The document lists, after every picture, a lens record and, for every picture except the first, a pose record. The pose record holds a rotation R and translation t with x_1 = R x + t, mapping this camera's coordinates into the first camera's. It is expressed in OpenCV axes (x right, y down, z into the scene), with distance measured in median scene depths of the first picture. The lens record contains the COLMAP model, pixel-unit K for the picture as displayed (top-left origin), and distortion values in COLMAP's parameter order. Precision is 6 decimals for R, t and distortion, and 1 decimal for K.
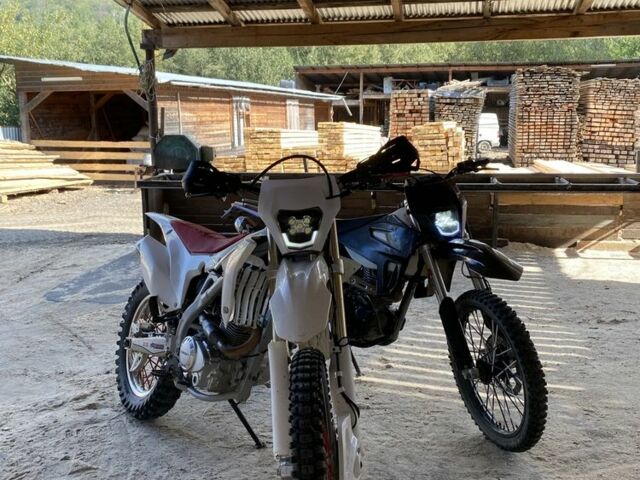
lens RADIAL K [[650.0, 0, 320.0], [0, 650.0, 240.0], [0, 0, 1]] dist [0.108843, -0.276837]
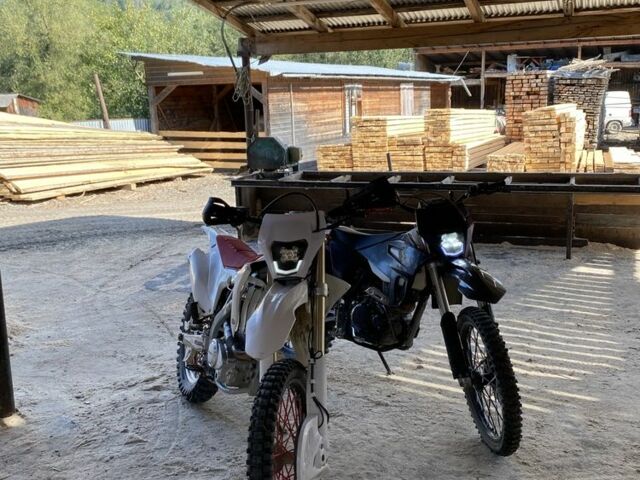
lens RADIAL K [[650.0, 0, 320.0], [0, 650.0, 240.0], [0, 0, 1]] dist [0.108843, -0.276837]
pose [[0.981604, 0.018478, -0.190032, 0.118751], [-0.012284, 0.999356, 0.033722, -0.042786], [0.190532, -0.030768, 0.981199, -0.076043]]
